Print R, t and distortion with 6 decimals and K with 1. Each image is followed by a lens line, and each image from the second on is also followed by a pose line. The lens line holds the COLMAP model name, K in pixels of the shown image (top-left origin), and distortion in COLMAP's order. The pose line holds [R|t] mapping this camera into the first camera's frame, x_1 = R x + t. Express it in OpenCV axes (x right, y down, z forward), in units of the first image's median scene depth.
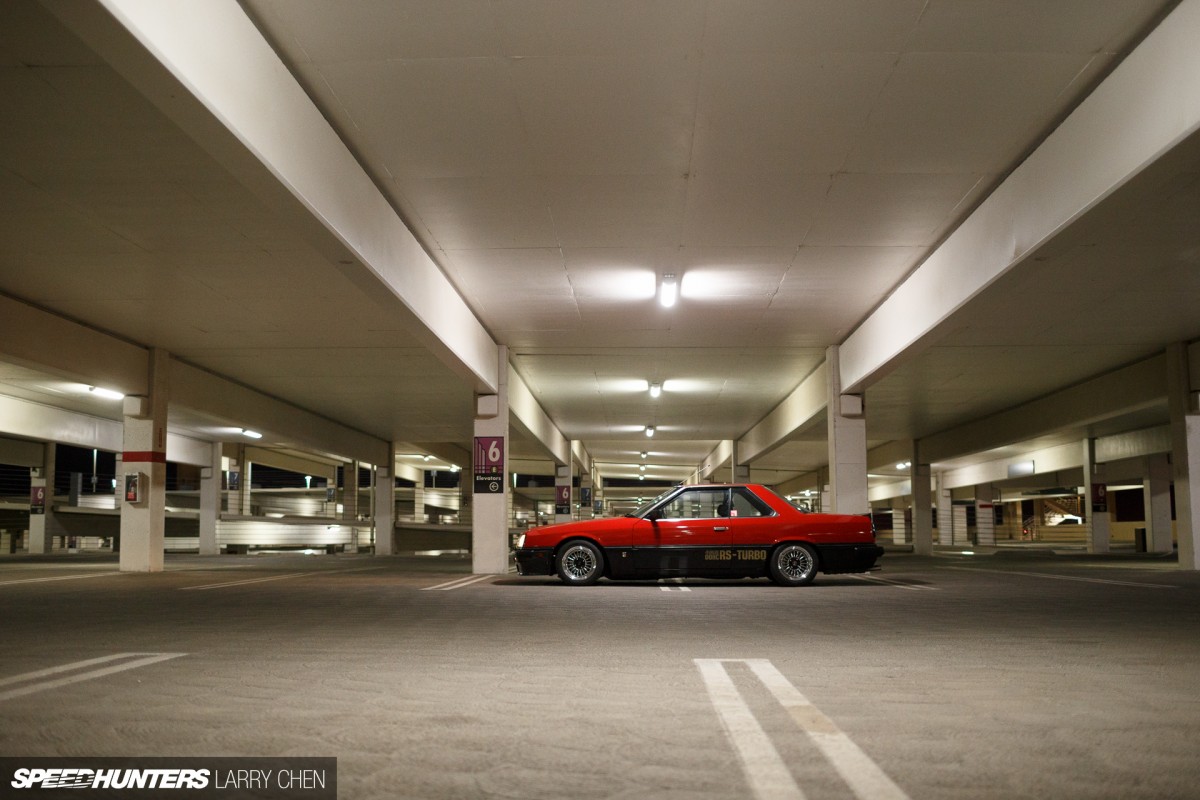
lens RADIAL K [[1170.3, 0, 600.0], [0, 1170.3, 400.0], [0, 0, 1]] dist [-0.057494, 0.019214]
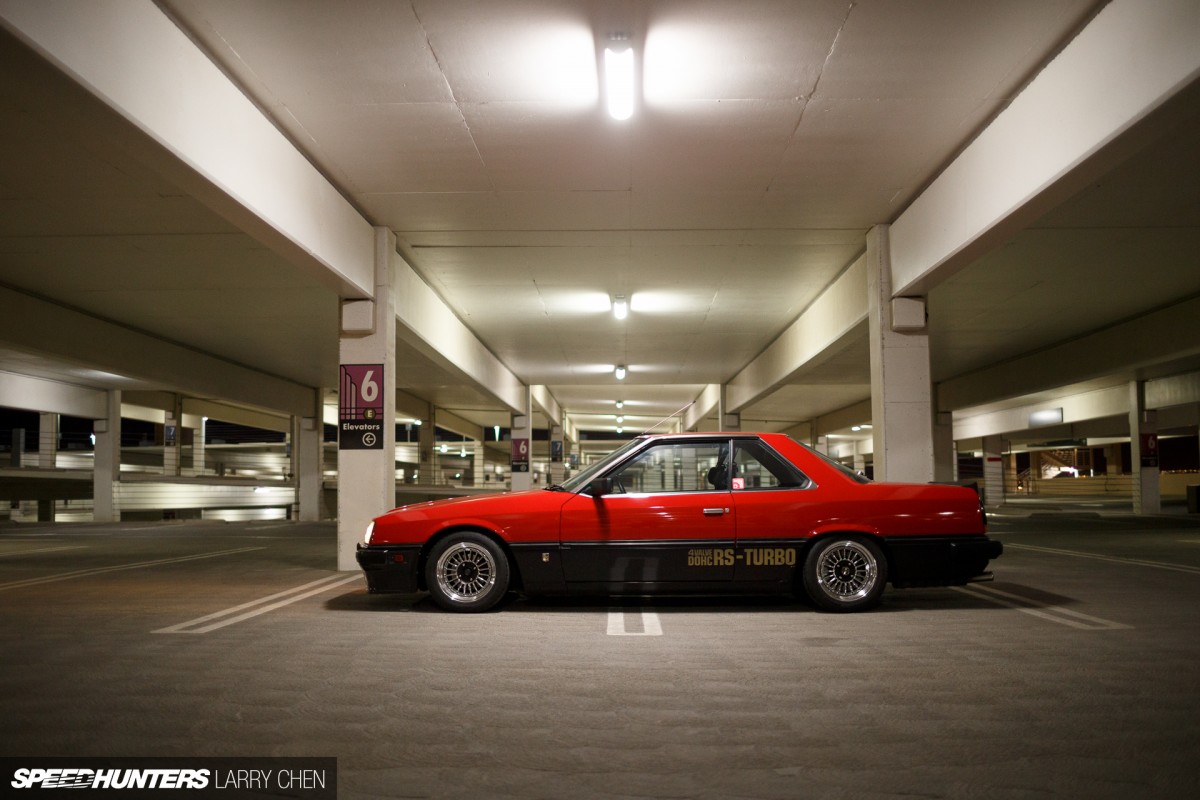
lens RADIAL K [[1141.7, 0, 600.0], [0, 1141.7, 400.0], [0, 0, 1]] dist [-0.035302, 0.008324]
pose [[0.999905, -0.004587, 0.013012, 0.017870], [0.004079, 0.999239, 0.038803, 0.015315], [-0.013180, -0.038746, 0.999162, 0.198963]]
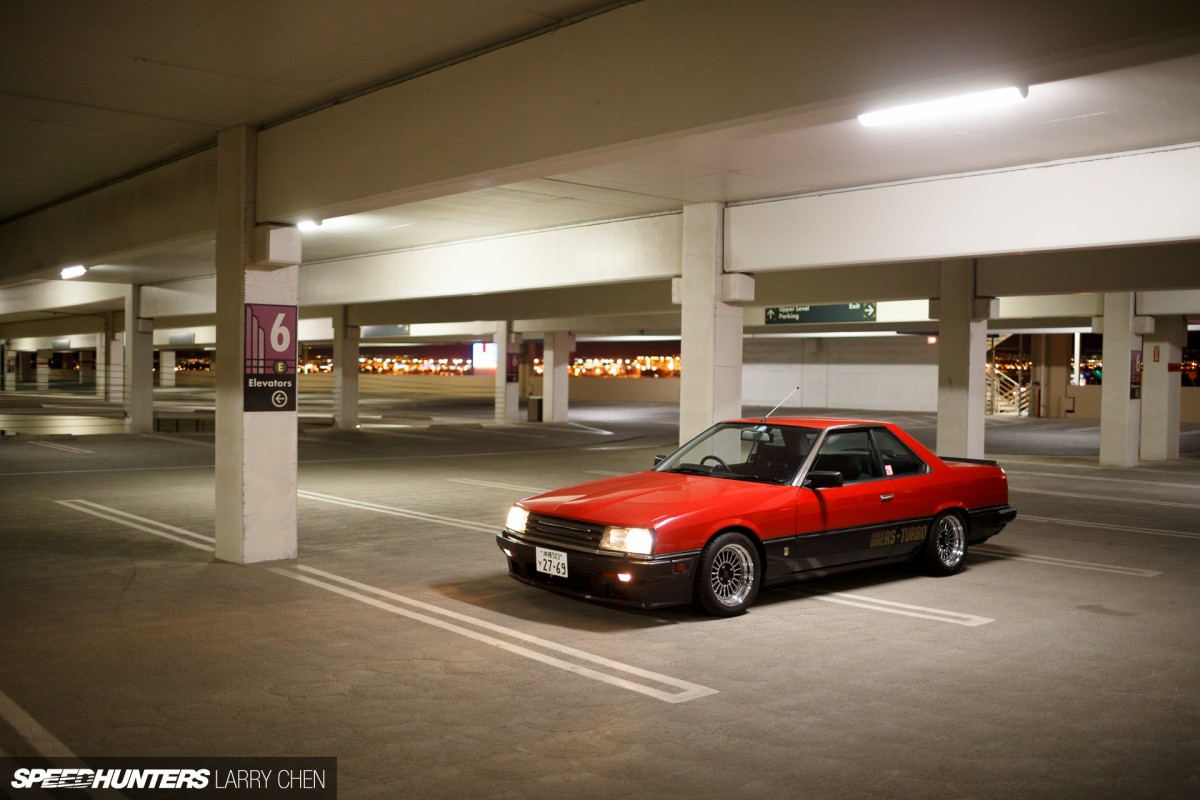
lens RADIAL K [[1141.7, 0, 600.0], [0, 1141.7, 400.0], [0, 0, 1]] dist [-0.035302, 0.008324]
pose [[0.734401, -0.005121, 0.678696, -0.188533], [-0.091463, 0.990104, 0.106440, 0.003382], [-0.672524, -0.140245, 0.726665, 0.295479]]
